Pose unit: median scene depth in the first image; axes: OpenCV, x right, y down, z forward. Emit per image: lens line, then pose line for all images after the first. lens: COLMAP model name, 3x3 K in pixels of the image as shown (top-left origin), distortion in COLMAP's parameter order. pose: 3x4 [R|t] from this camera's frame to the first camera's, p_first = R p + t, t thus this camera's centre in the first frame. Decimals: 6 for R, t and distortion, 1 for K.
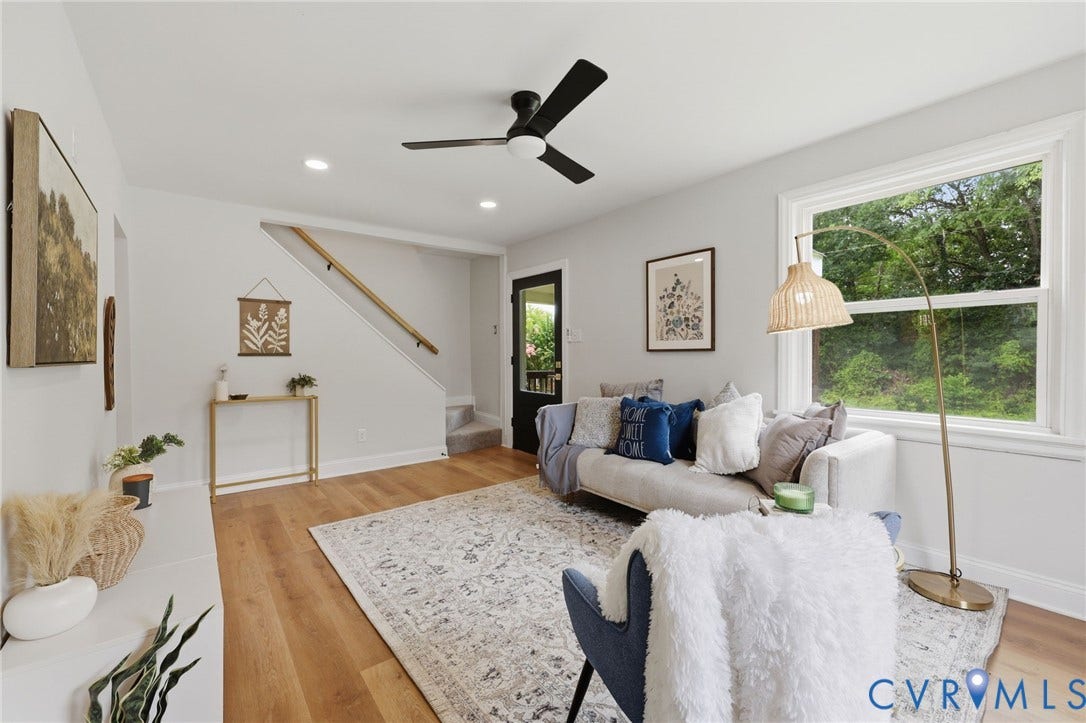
lens RADIAL K [[443.3, 0, 541.3], [0, 443.3, 357.5], [0, 0, 1]] dist [0.000512, -0.000941]
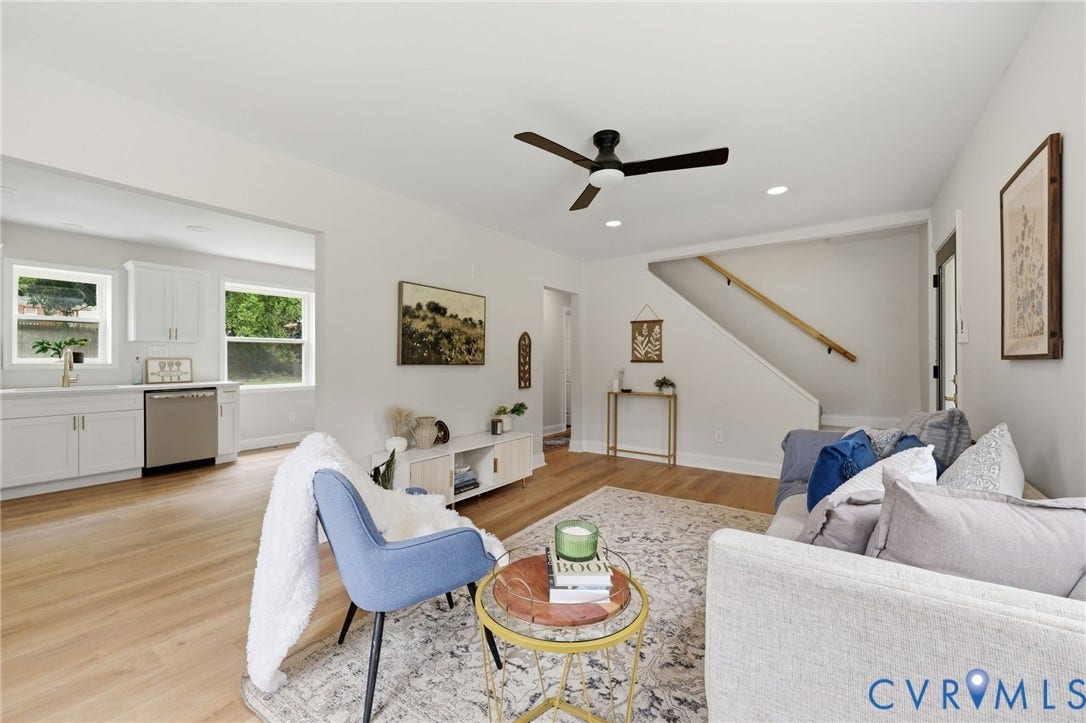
lens RADIAL K [[443.3, 0, 535.7], [0, 443.3, 360.2], [0, 0, 1]] dist [0.000512, -0.000941]
pose [[0.278190, 0.003065, -0.960521, 0.654254], [-0.010919, 0.999940, 0.000028, -0.007142], [0.960464, 0.010480, 0.278207, 0.342947]]
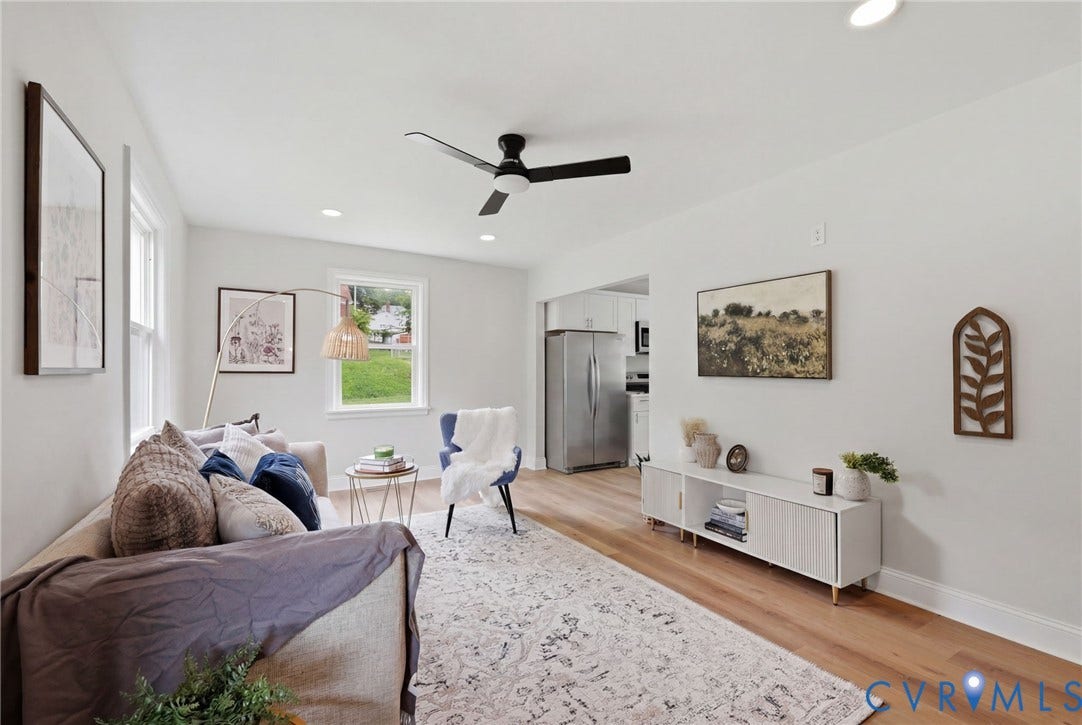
lens RADIAL K [[470.8, 0, 538.4], [0, 470.8, 366.3], [0, 0, 1]] dist [-0.001655, 0.000932]
pose [[-0.990121, 0.006652, 0.140055, -0.169027], [0.006878, 0.999976, 0.001132, -0.019452], [-0.140044, 0.002084, -0.990143, 1.403837]]
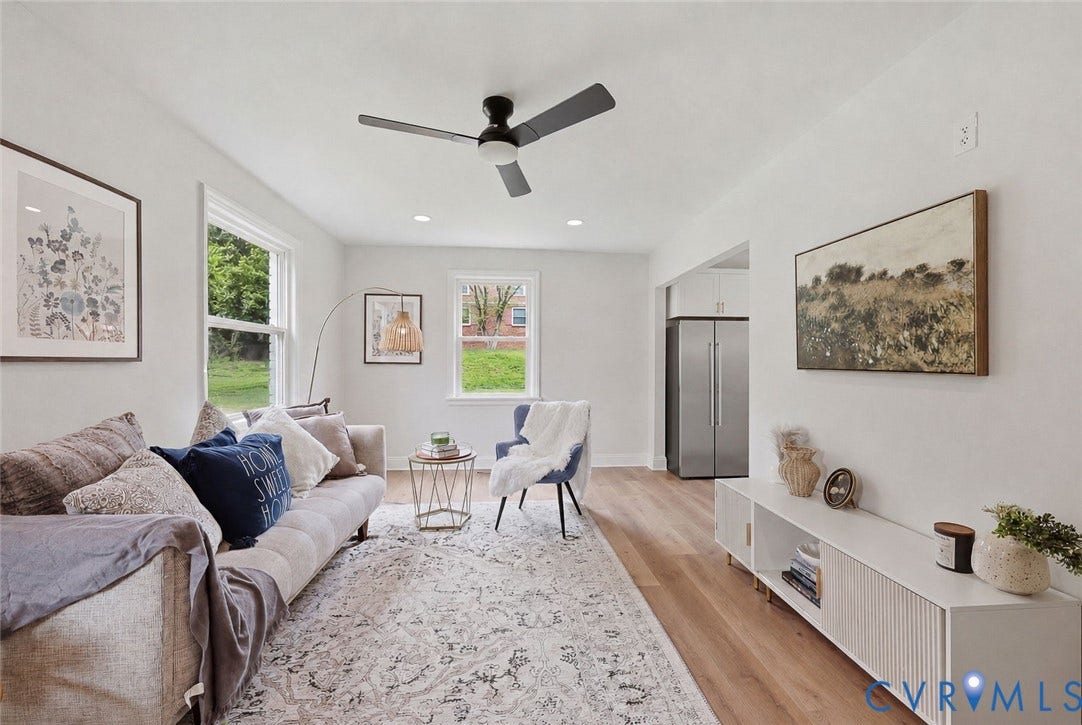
lens RADIAL K [[441.7, 0, 539.3], [0, 441.7, 362.6], [0, 0, 1]] dist [0.000512, -0.000941]
pose [[-0.827617, 0.003404, 0.561284, -0.428993], [0.007744, 0.999956, 0.005355, -0.011554], [-0.561240, 0.008779, -0.827606, 1.156592]]
